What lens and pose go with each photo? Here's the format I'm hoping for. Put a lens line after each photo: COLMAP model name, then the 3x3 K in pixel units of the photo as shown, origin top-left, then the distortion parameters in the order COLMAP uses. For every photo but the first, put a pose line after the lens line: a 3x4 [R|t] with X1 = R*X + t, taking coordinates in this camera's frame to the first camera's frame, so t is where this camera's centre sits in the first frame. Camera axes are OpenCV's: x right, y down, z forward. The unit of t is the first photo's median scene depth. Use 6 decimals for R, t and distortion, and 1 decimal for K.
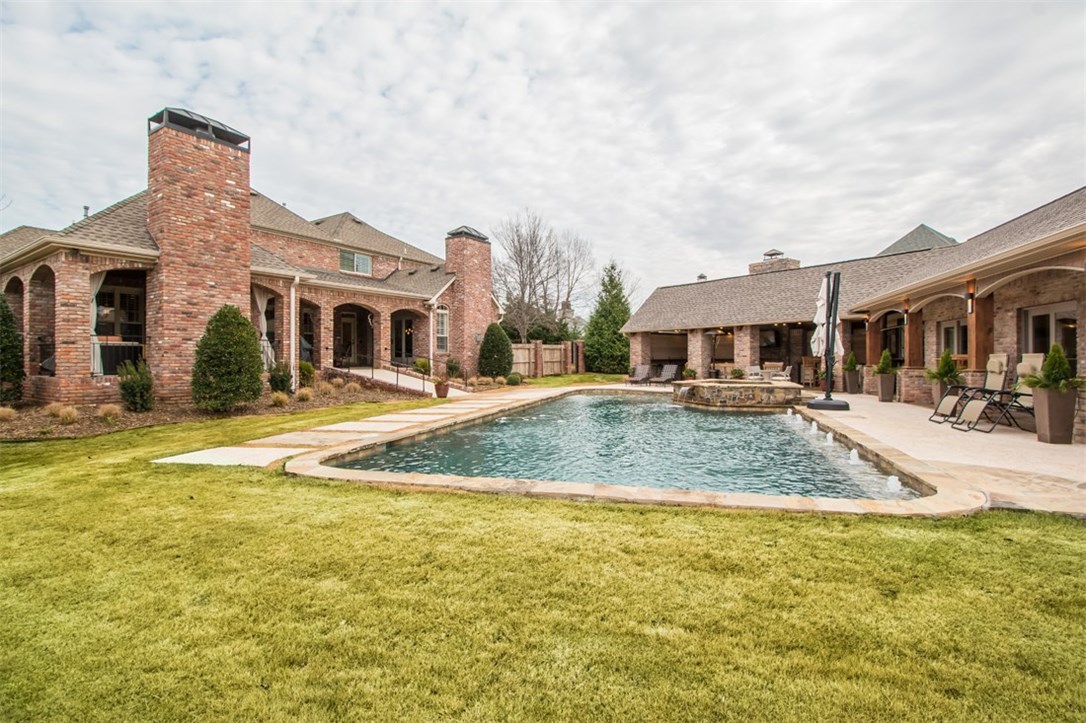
lens RADIAL K [[509.4, 0, 545.9], [0, 509.4, 357.9], [0, 0, 1]] dist [-0.001392, -0.000427]
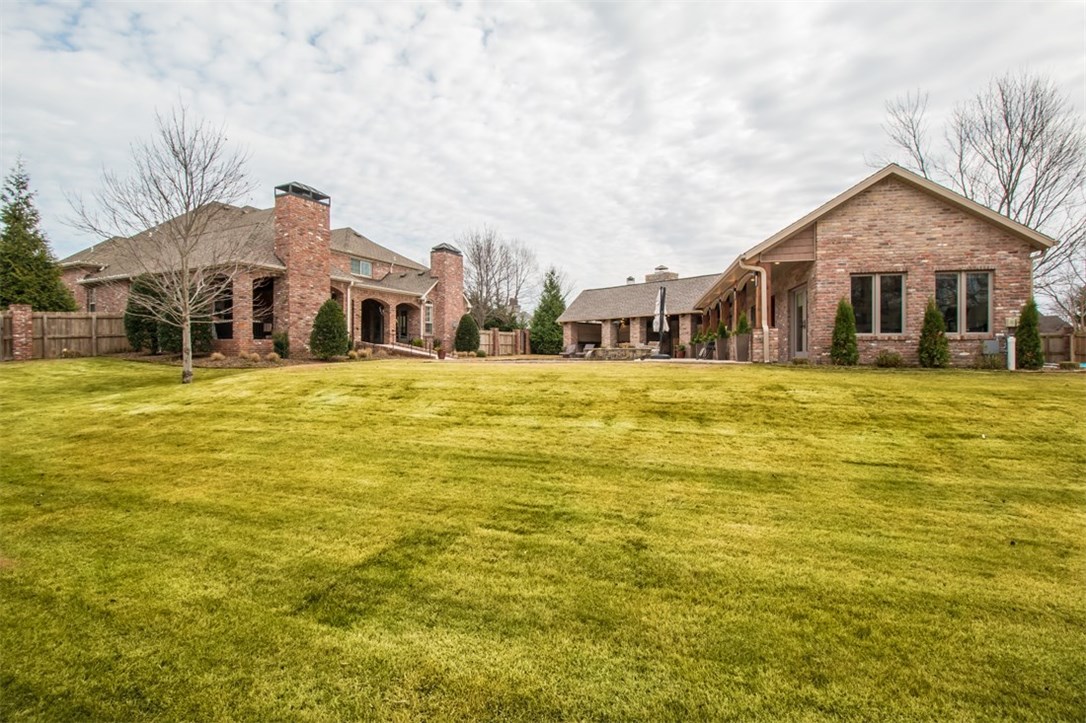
lens RADIAL K [[501.3, 0, 543.0], [0, 501.3, 361.5], [0, 0, 1]] dist [-0.001283, -0.000262]
pose [[0.994537, 0.003344, 0.104331, -0.036693], [-0.004995, 0.999866, 0.015566, 0.040639], [-0.104265, -0.016002, 0.994421, -0.401062]]
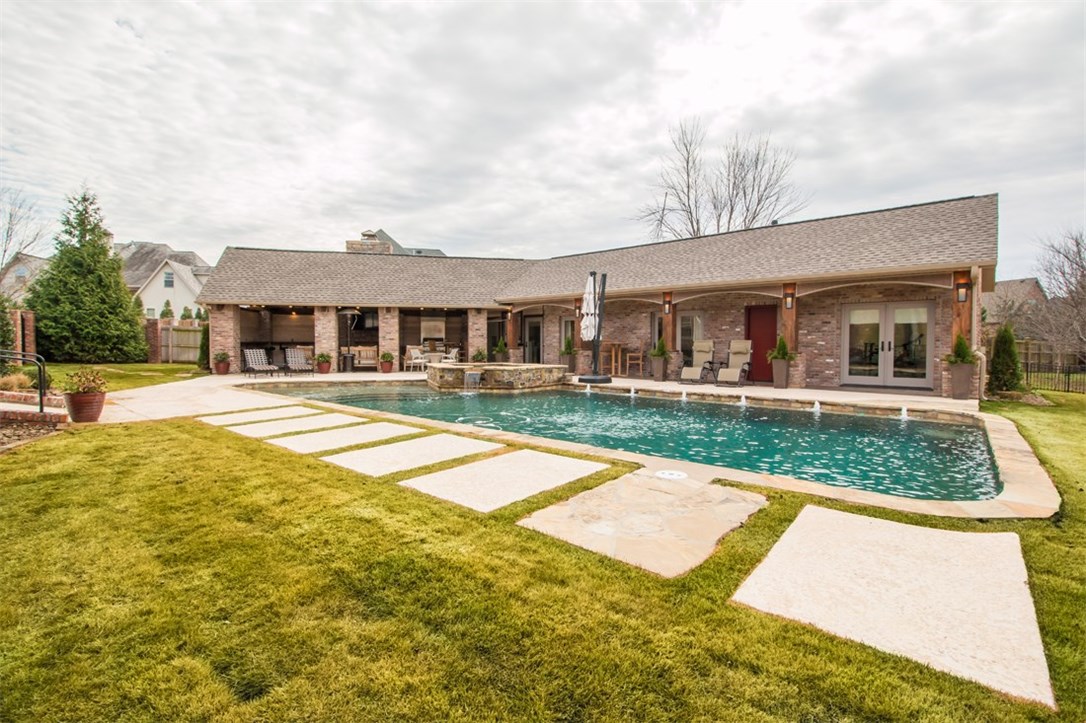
lens RADIAL K [[501.3, 0, 543.0], [0, 501.3, 361.5], [0, 0, 1]] dist [-0.001283, -0.000262]
pose [[0.429595, -0.027014, 0.902617, -0.300241], [-0.007695, 0.999407, 0.033573, 0.003960], [-0.902989, -0.021369, 0.429132, 0.294210]]
